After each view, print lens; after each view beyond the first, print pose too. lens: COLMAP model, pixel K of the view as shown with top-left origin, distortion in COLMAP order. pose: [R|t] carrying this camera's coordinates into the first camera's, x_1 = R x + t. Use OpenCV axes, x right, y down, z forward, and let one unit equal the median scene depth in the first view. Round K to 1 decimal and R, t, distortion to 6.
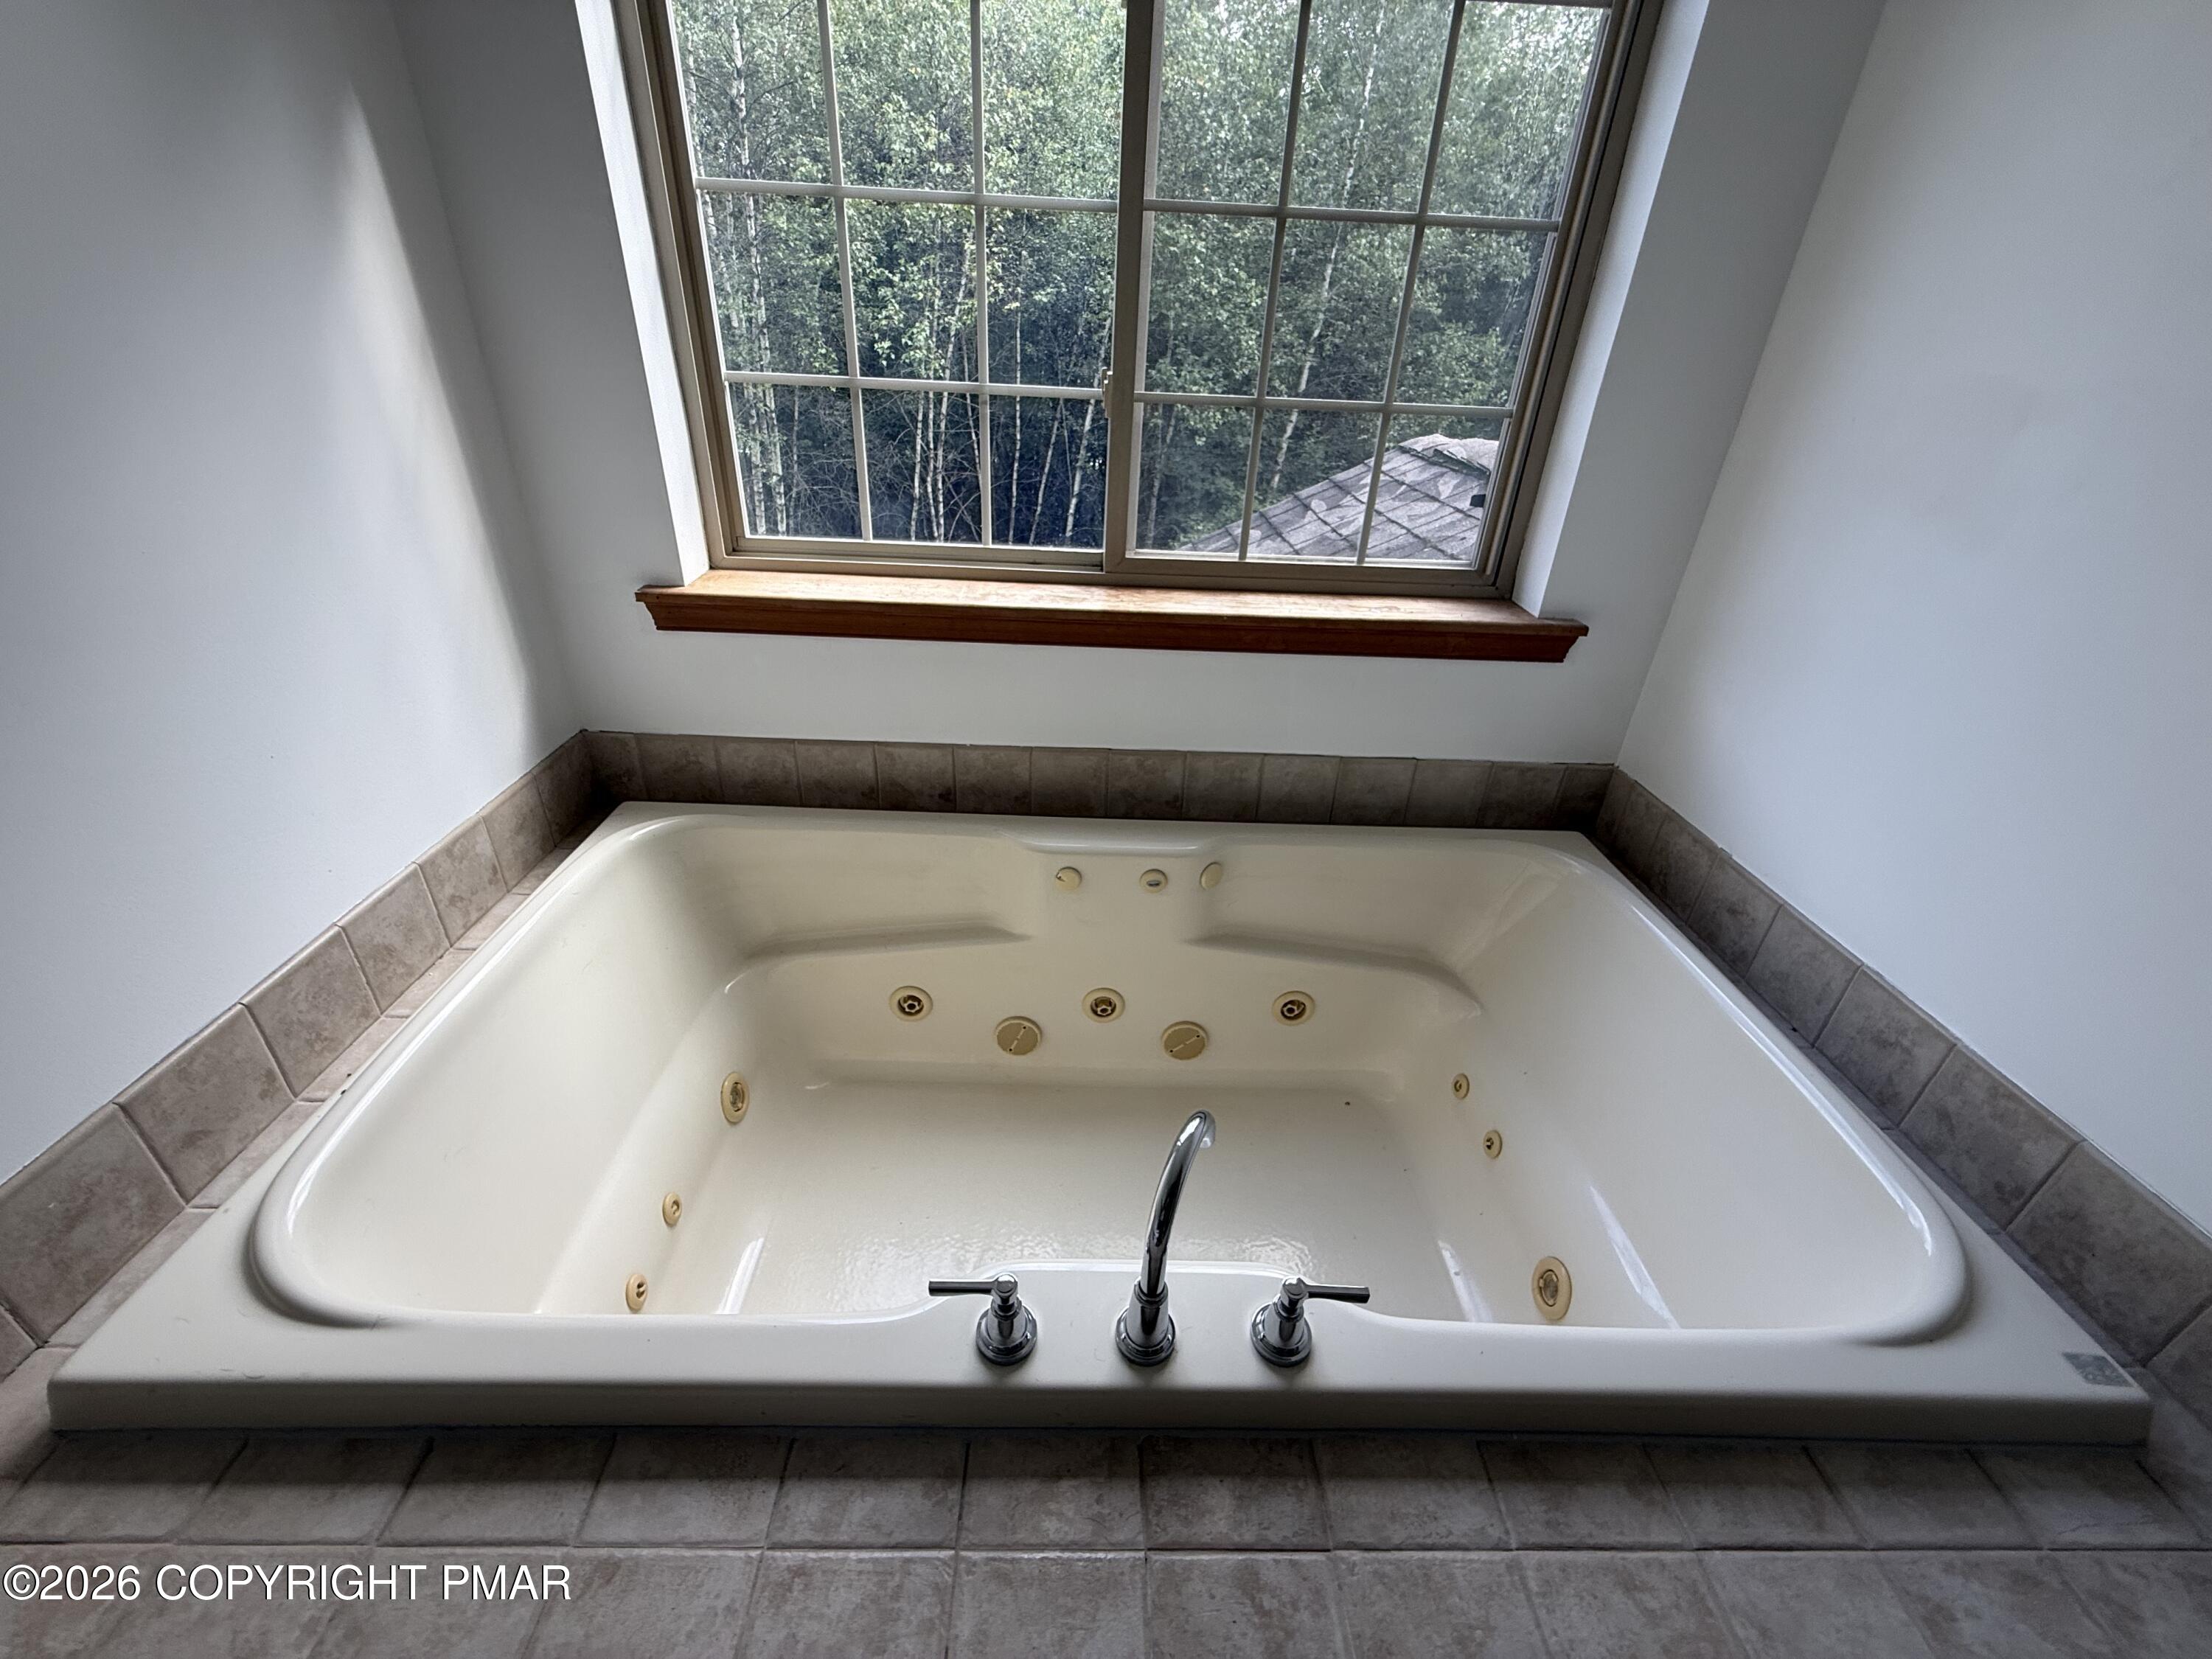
lens RADIAL K [[881.6, 0, 1103.6], [0, 881.6, 832.4], [0, 0, 1]] dist [0.001573, 0.000027]
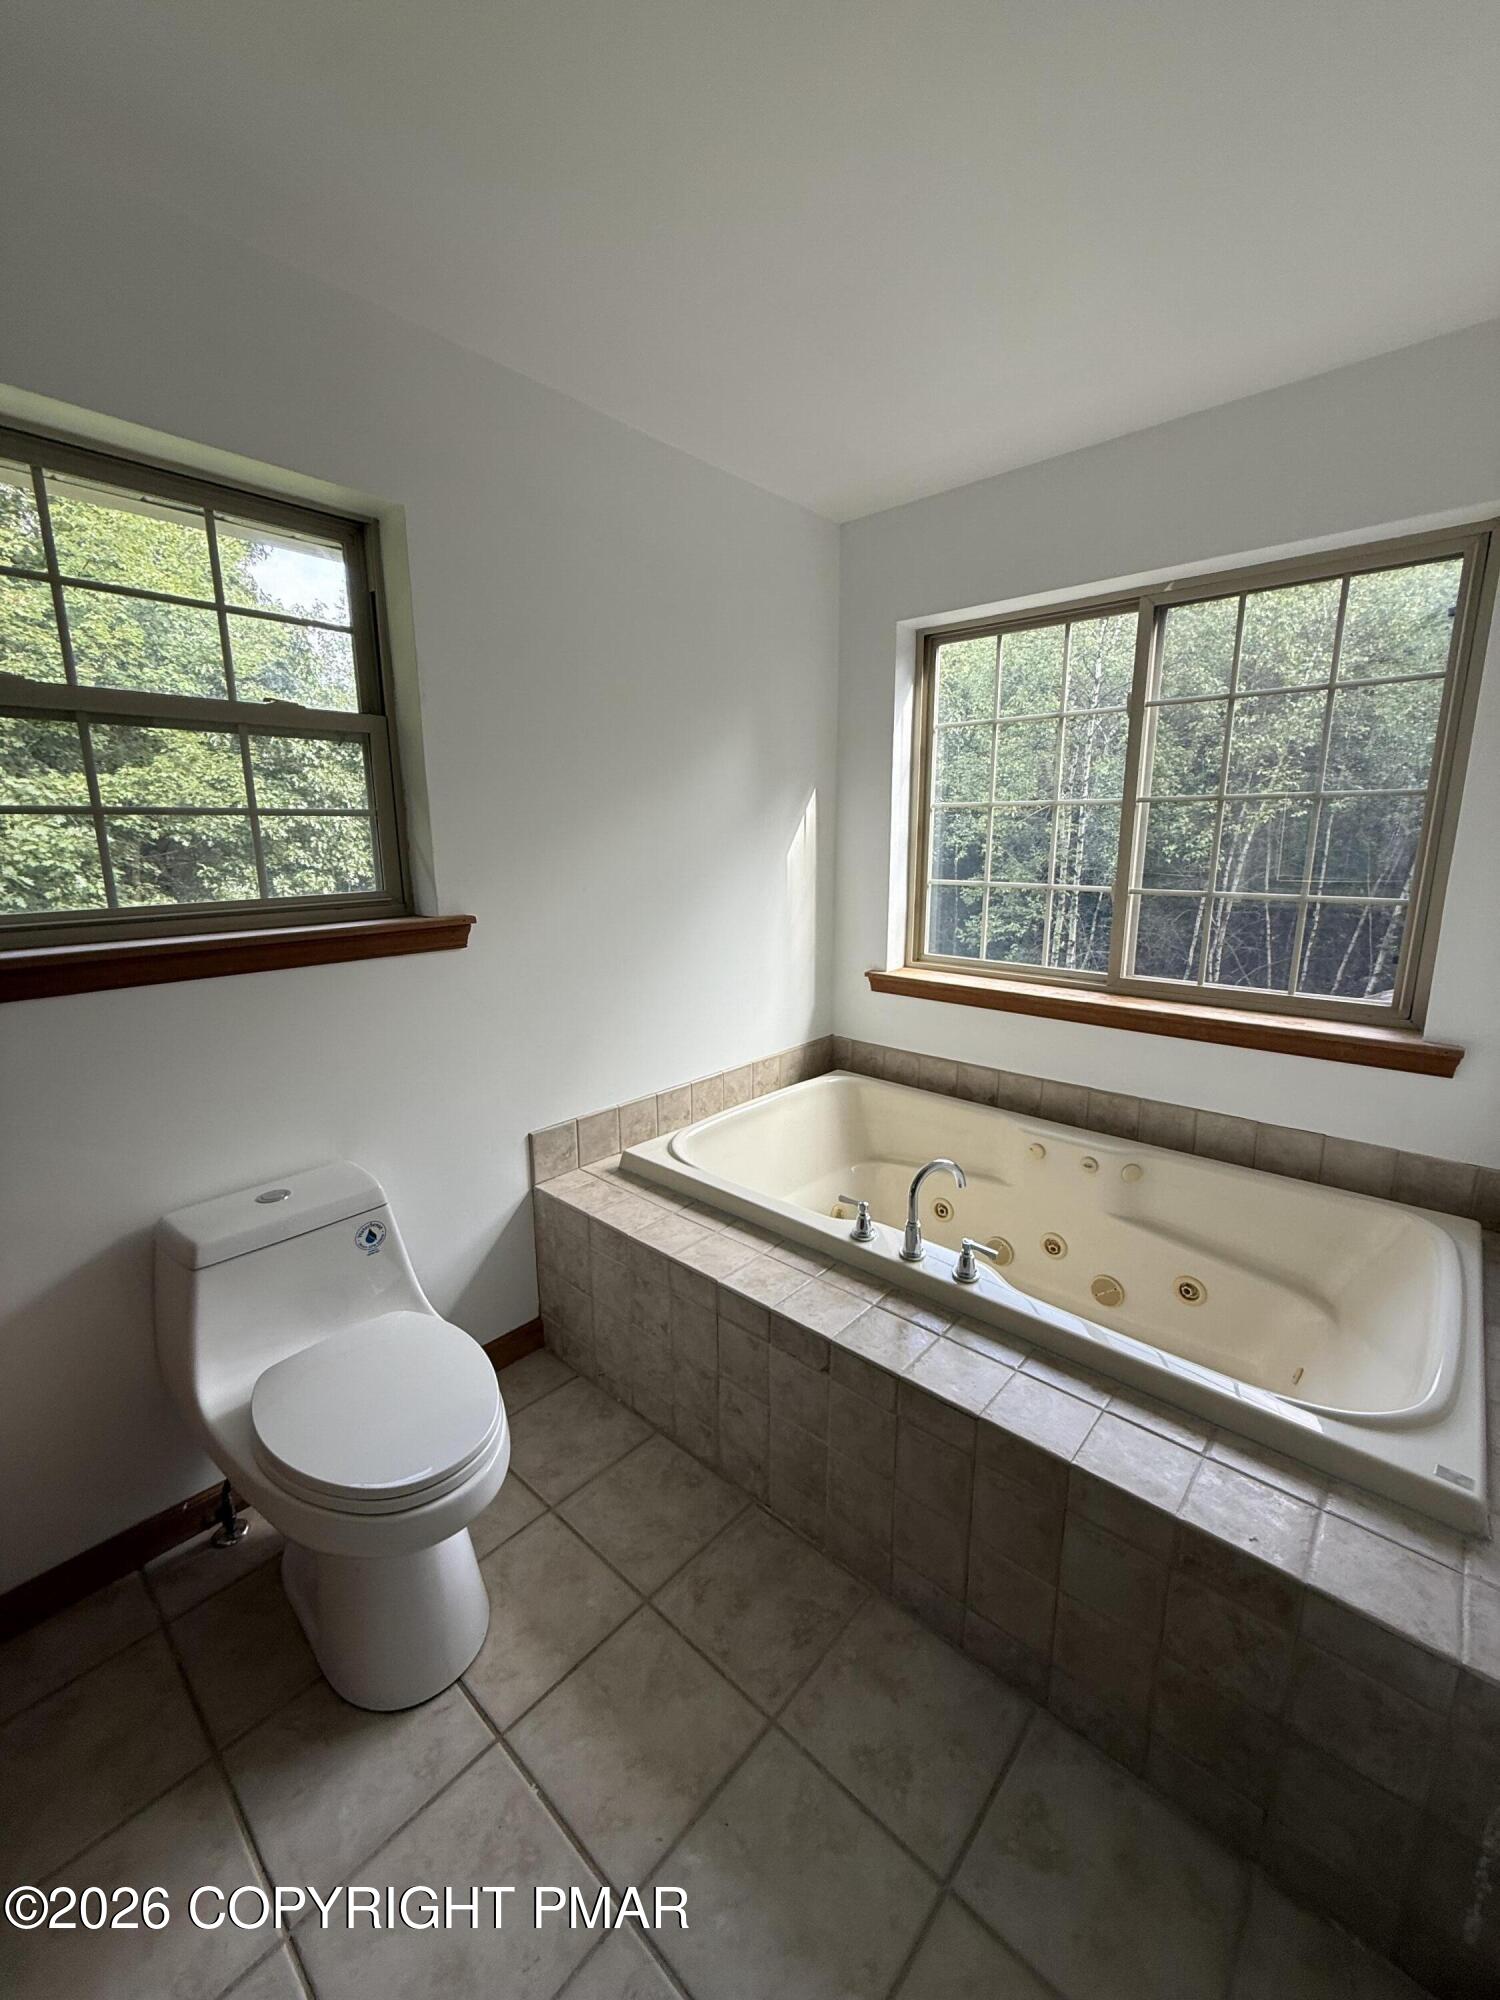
lens RADIAL K [[797.2, 0, 749.7], [0, 797.2, 994.7], [0, 0, 1]] dist [0.001573, 0.000027]
pose [[0.731891, 0.091279, -0.675281, 0.542346], [-0.299744, 0.933089, -0.198745, 0.233410], [0.611955, 0.347871, 0.710279, -0.502019]]
